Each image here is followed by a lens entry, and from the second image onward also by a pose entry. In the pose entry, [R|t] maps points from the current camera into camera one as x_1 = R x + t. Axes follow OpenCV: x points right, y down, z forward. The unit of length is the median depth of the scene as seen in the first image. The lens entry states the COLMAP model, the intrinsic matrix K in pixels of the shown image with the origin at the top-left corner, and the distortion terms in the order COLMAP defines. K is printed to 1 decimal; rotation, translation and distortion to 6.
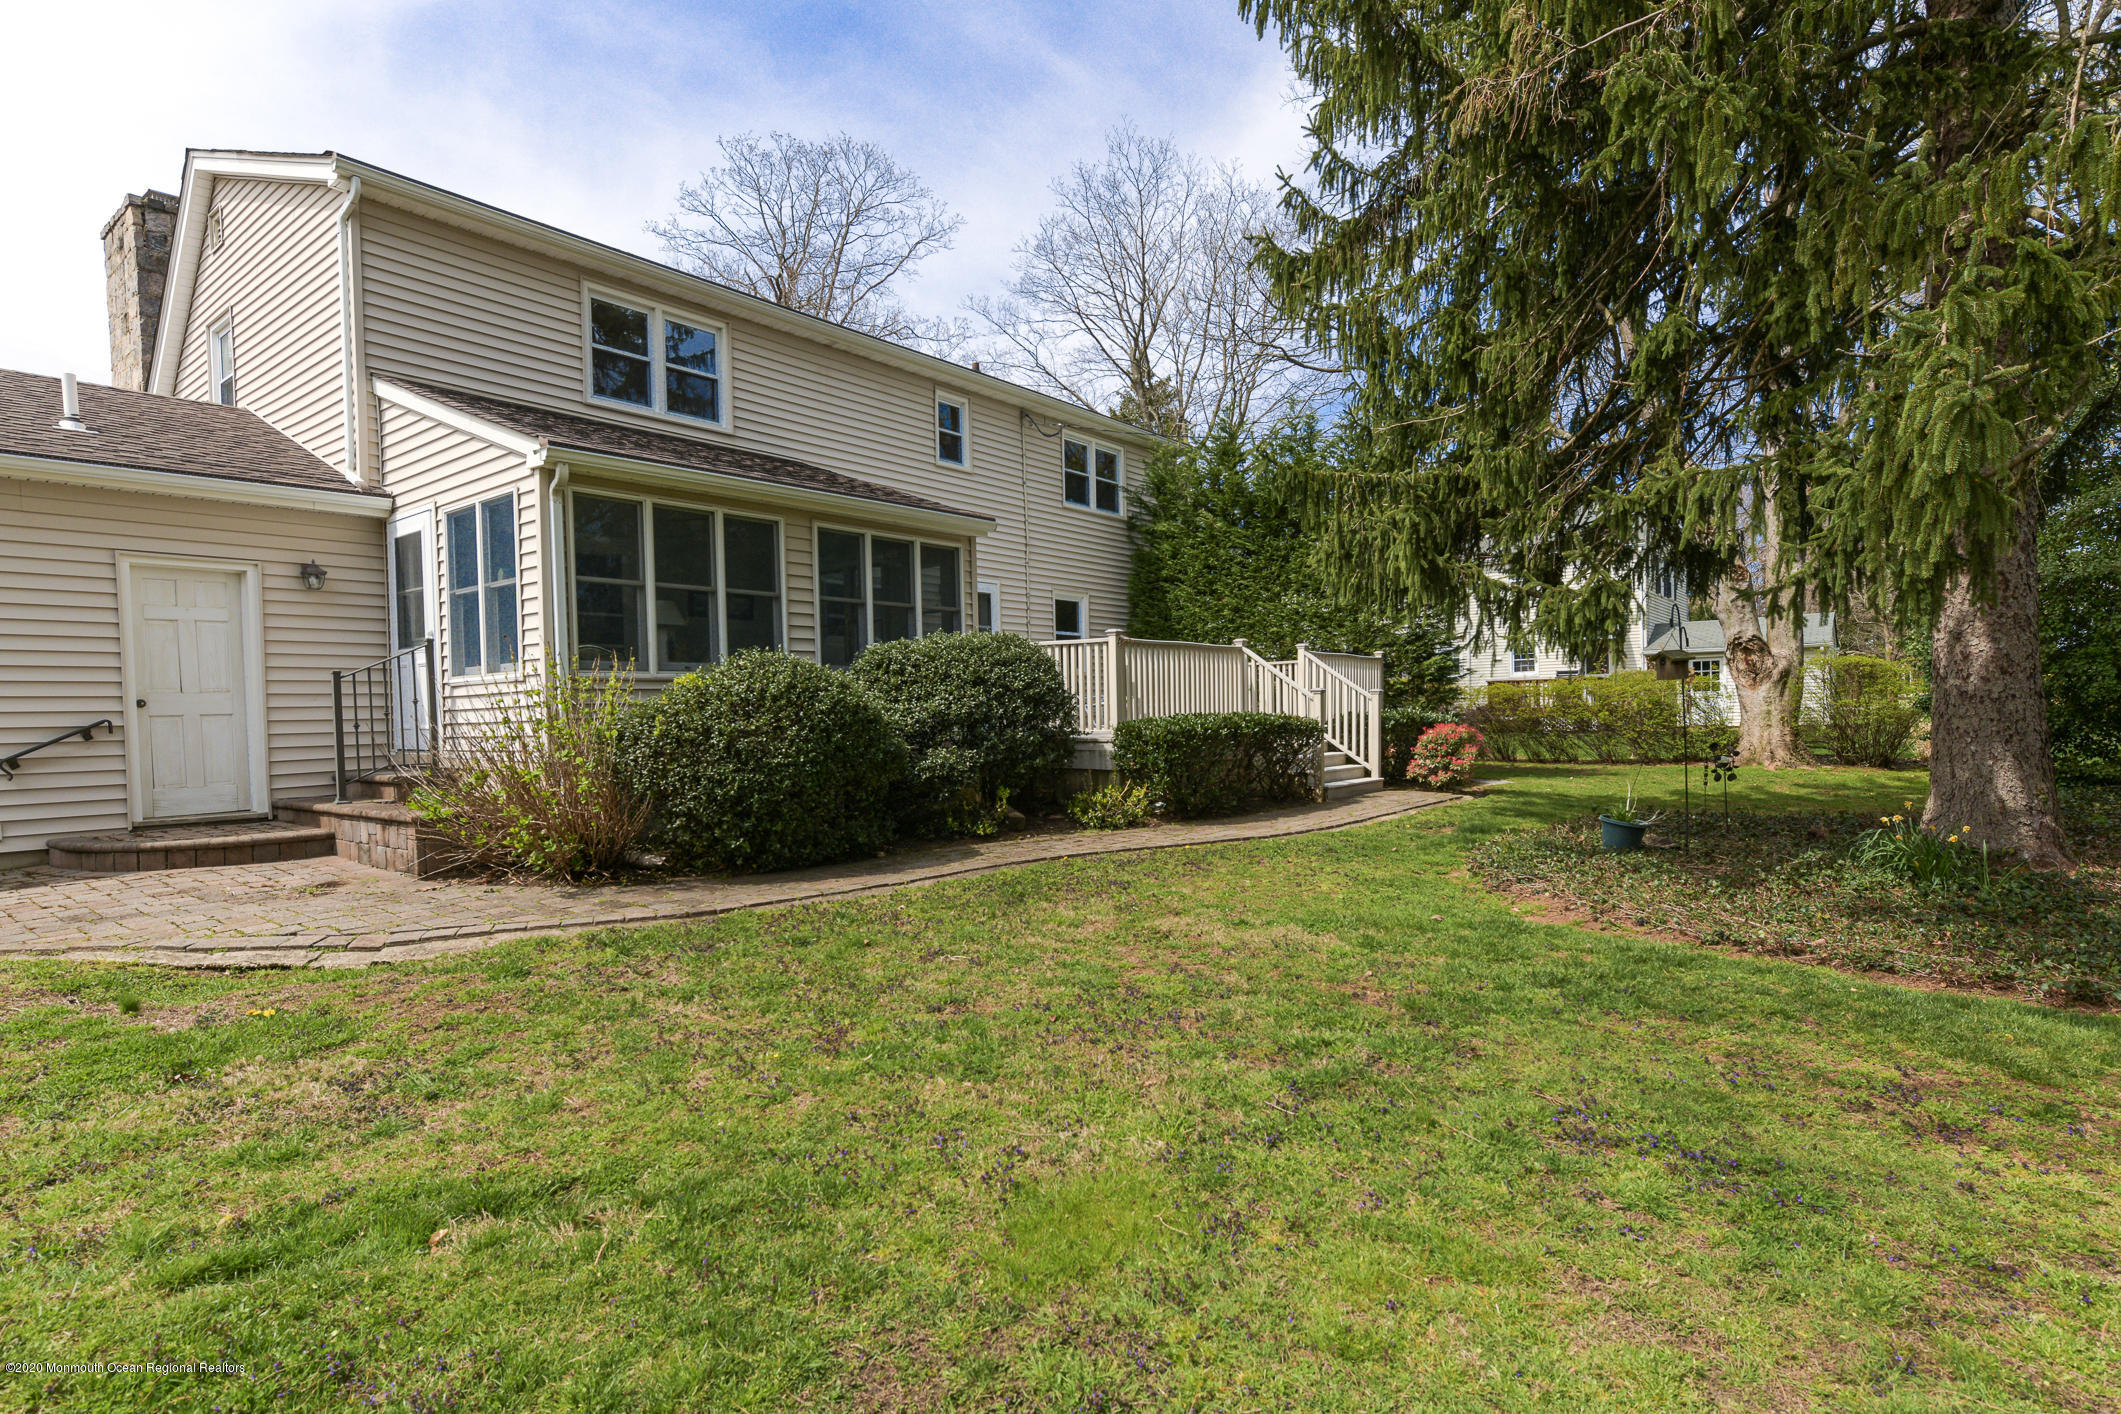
lens RADIAL K [[1060.7, 0, 1060.5], [0, 1060.7, 707.0], [0, 0, 1]] dist [0.003021, -0.000703]
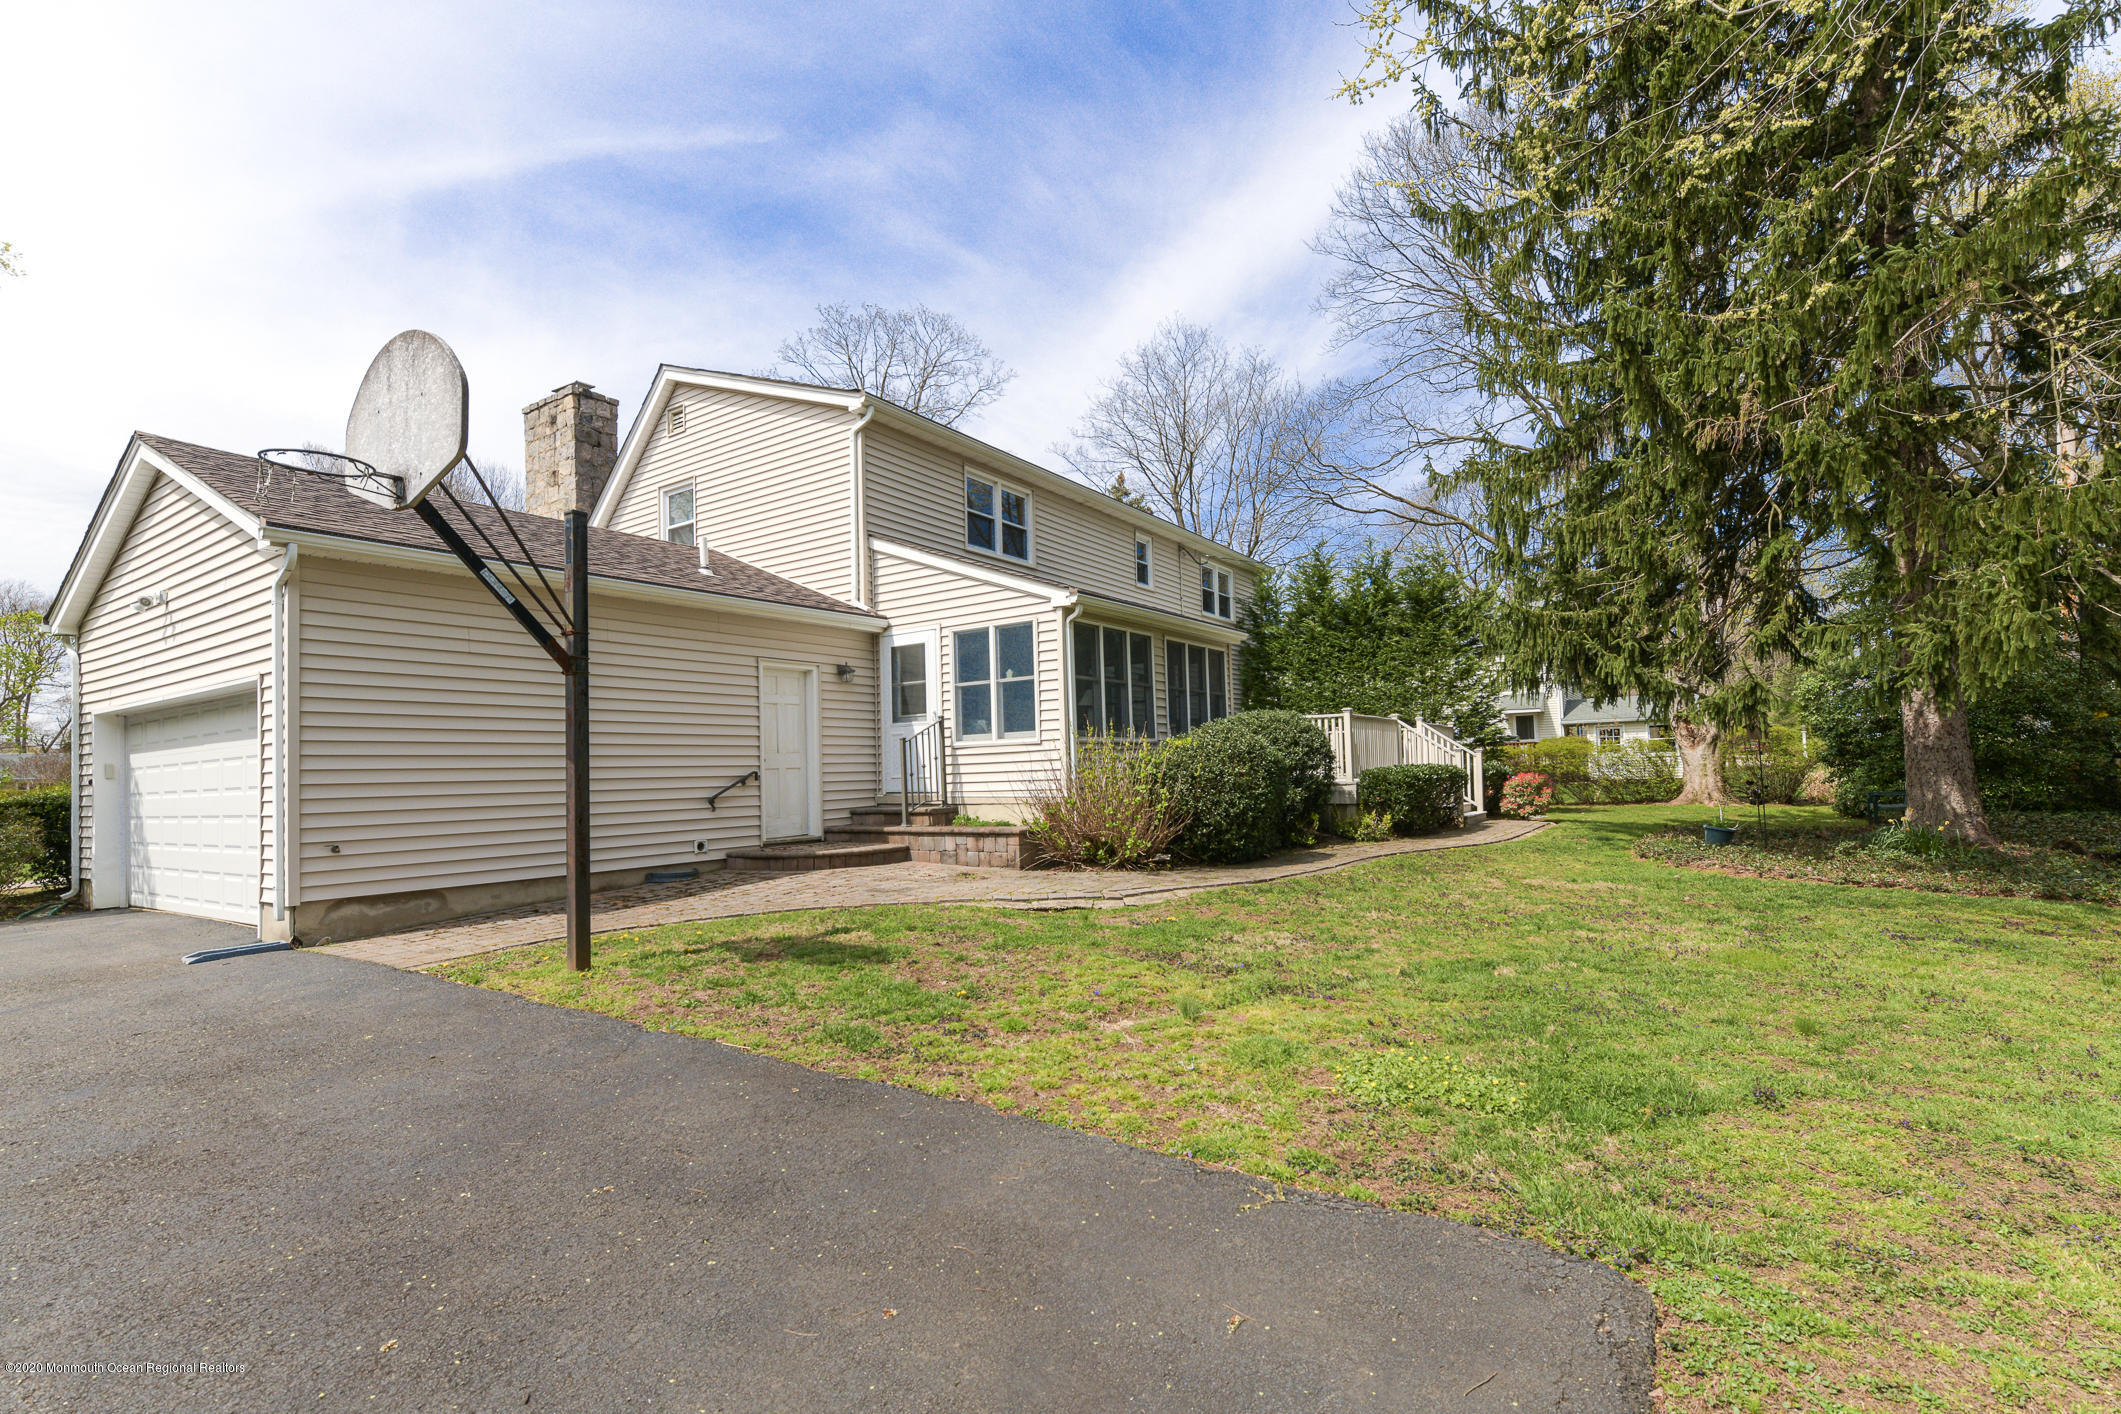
lens RADIAL K [[950.0, 0, 1060.5], [0, 950.0, 707.0], [0, 0, 1]] dist [-0.001547, -0.000169]
pose [[0.996624, -0.001052, 0.082097, -0.474216], [0.006646, 0.997670, -0.067893, 0.012616], [-0.081834, 0.068210, 0.994309, -0.293176]]
